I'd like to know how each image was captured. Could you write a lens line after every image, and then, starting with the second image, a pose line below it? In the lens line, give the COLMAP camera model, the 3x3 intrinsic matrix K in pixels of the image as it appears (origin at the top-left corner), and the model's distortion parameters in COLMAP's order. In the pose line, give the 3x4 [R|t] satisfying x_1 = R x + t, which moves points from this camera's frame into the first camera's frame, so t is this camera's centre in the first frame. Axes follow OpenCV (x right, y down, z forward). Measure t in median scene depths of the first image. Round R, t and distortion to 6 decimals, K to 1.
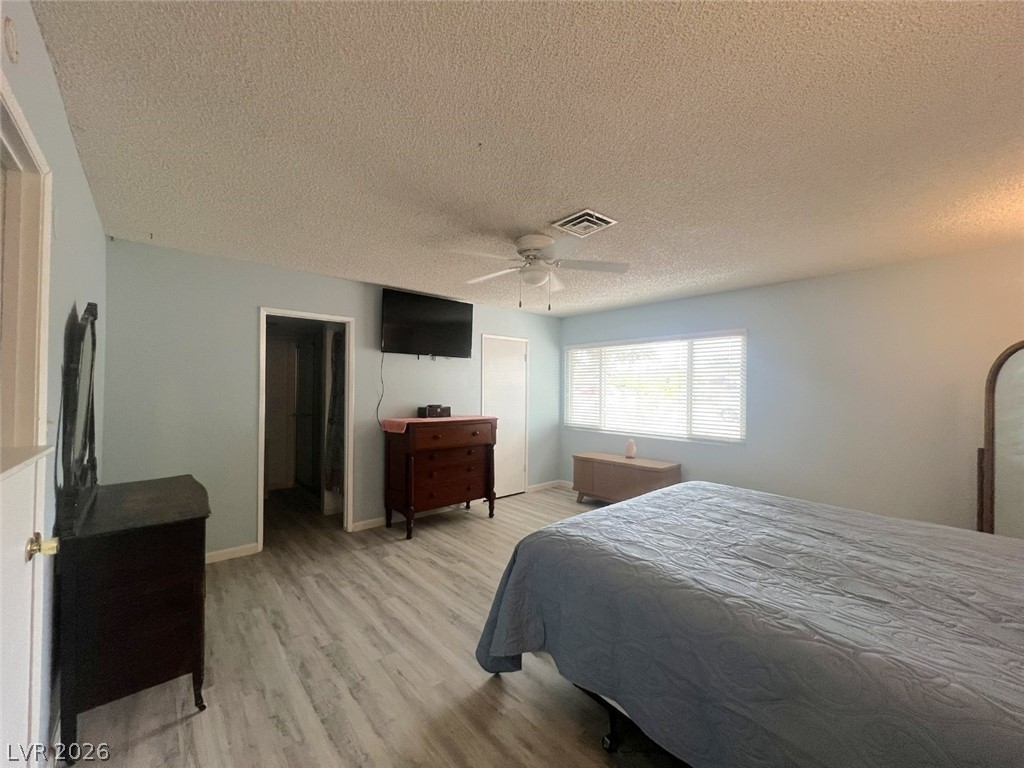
lens RADIAL K [[408.0, 0, 512.2], [0, 408.0, 381.6], [0, 0, 1]] dist [0.003250, 0.000557]
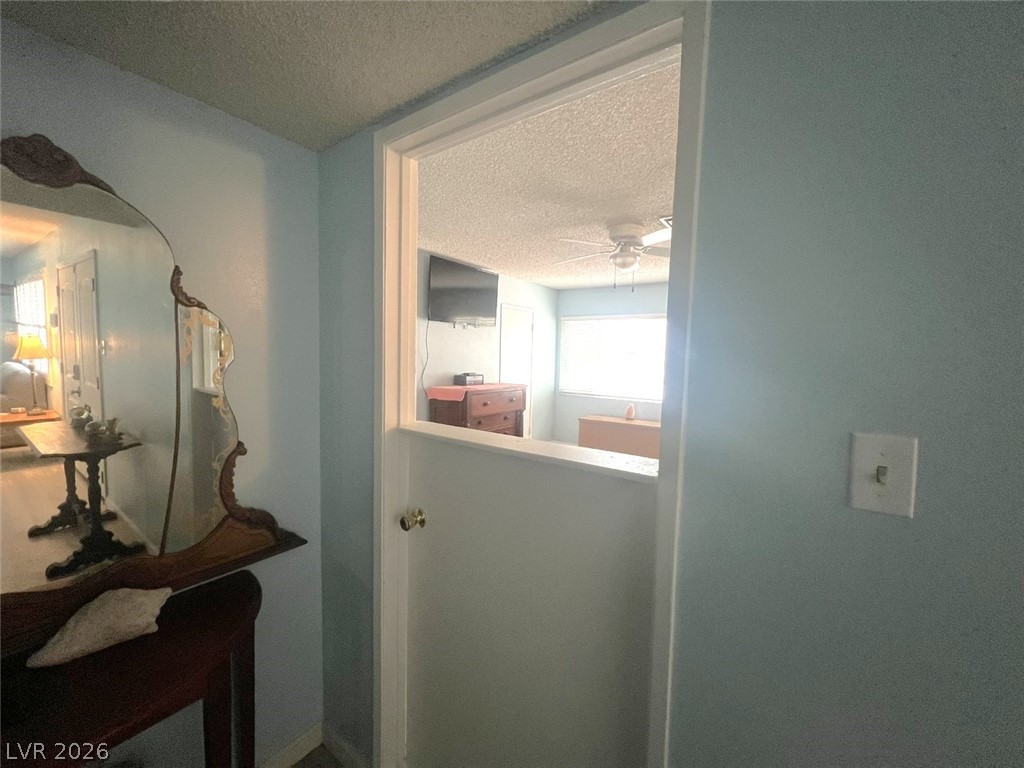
lens RADIAL K [[408.0, 0, 515.1], [0, 408.0, 382.4], [0, 0, 1]] dist [0.003250, 0.000557]
pose [[0.973972, 0.001426, 0.226666, -0.320496], [-0.022587, 0.995614, 0.090794, -0.015657], [-0.225542, -0.093550, 0.969731, -0.029197]]
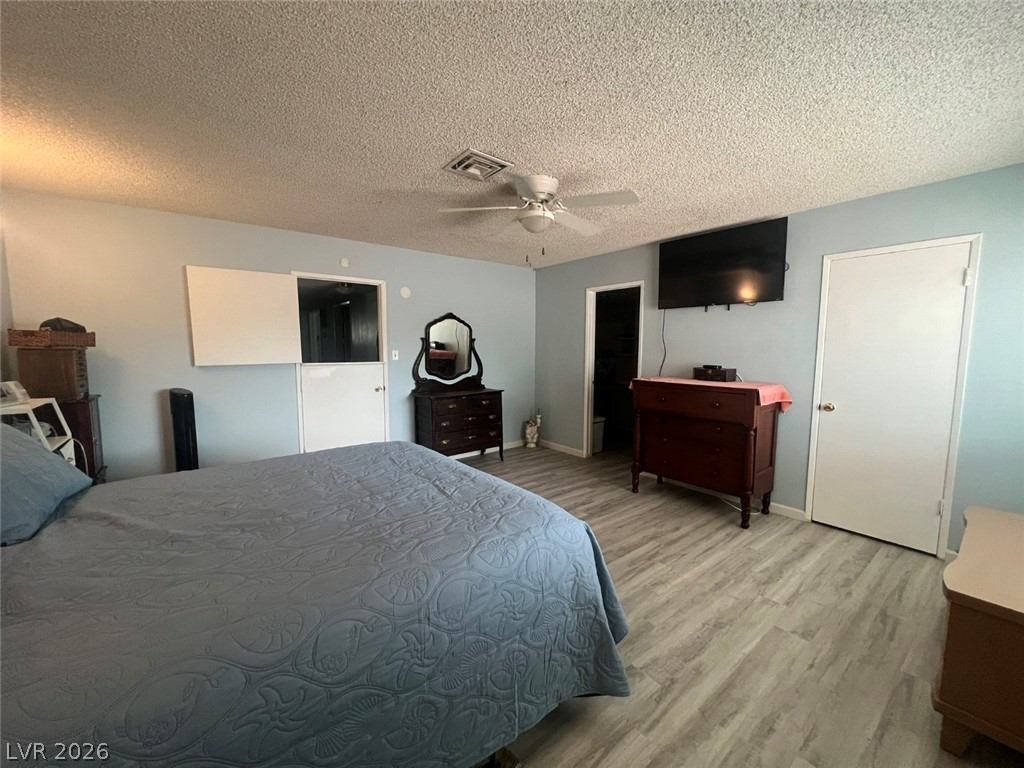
lens RADIAL K [[408.0, 0, 514.5], [0, 408.0, 390.6], [0, 0, 1]] dist [0.003250, 0.000557]
pose [[-0.063295, 0.096211, -0.993346, 0.666442], [0.024086, 0.995200, 0.094856, 0.019286], [0.997704, -0.017922, -0.065309, 0.662174]]
